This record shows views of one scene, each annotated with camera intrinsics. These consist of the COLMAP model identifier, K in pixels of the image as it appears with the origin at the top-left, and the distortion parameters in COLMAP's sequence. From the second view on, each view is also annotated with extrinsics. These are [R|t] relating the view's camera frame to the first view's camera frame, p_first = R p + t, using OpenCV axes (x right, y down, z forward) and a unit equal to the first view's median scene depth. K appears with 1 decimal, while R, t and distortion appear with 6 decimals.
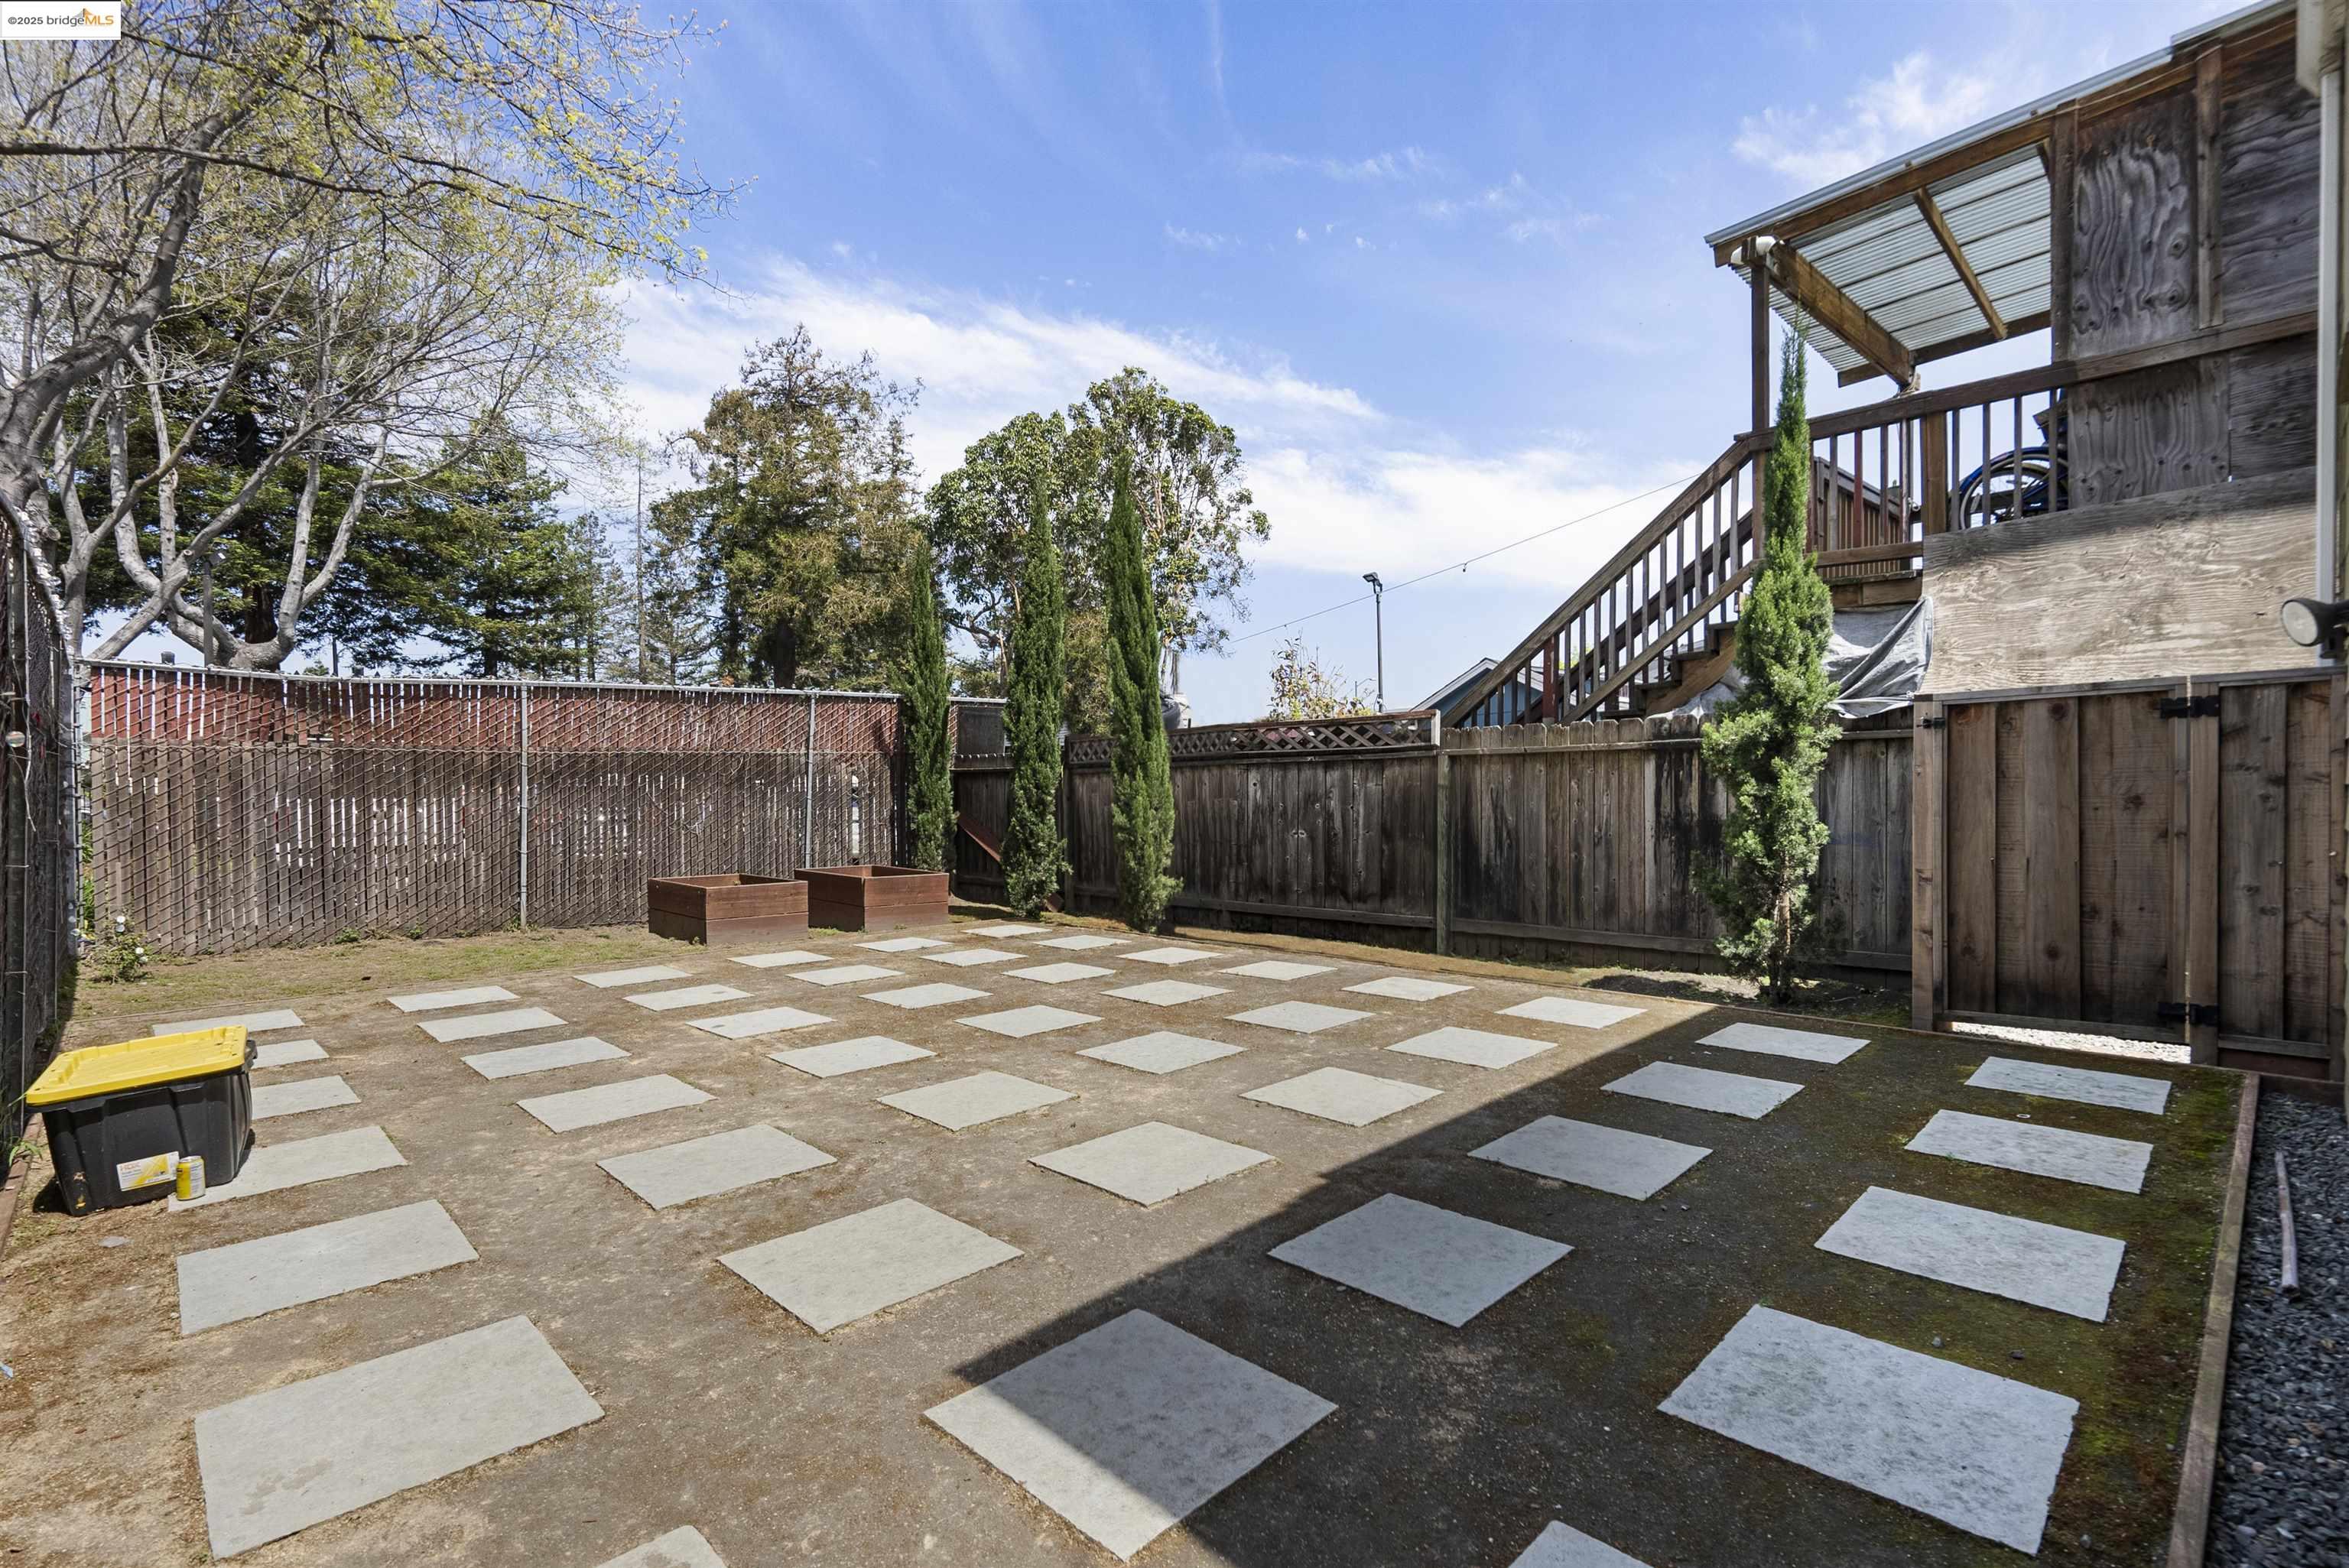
lens RADIAL K [[1093.9, 0, 1173.9], [0, 1093.9, 784.3], [0, 0, 1]] dist [0.020551, -0.000057]
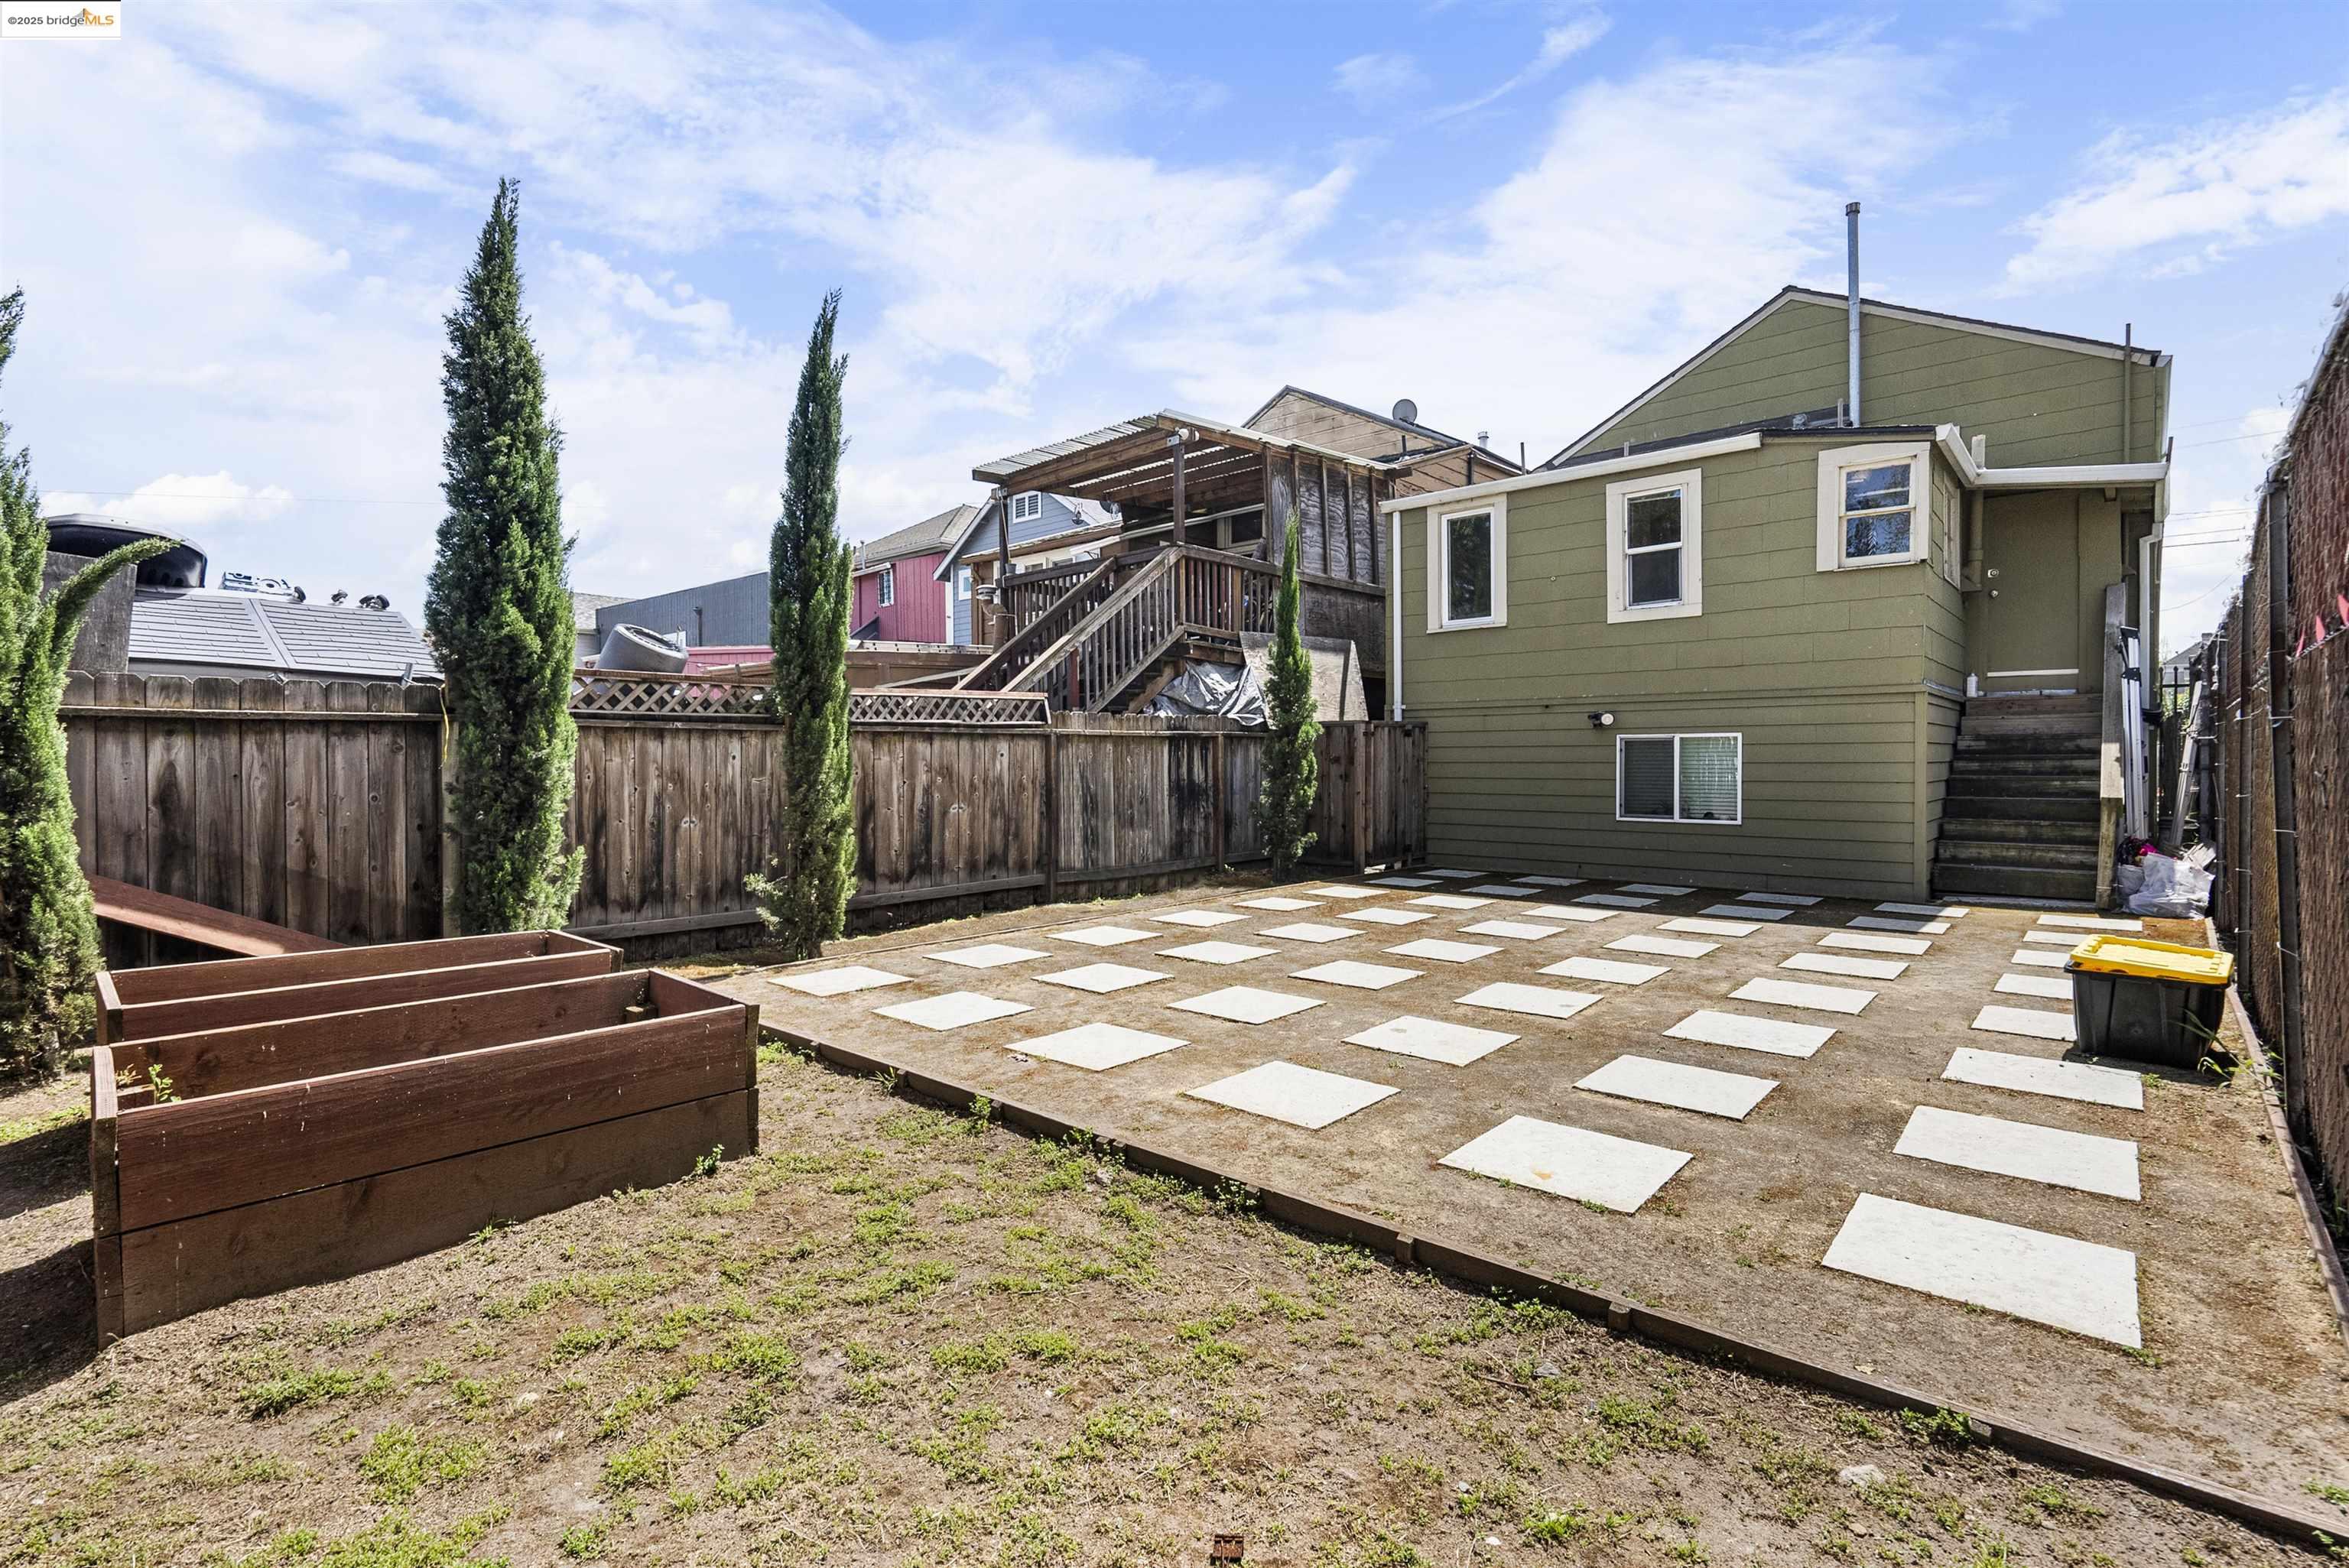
lens RADIAL K [[1093.9, 0, 1173.2], [0, 1093.9, 771.9], [0, 0, 1]] dist [0.020551, -0.000057]
pose [[-0.057490, -0.006756, 0.998323, -0.918720], [-0.001424, 0.999977, 0.006685, 0.005029], [-0.998345, -0.001037, -0.057498, 0.958010]]
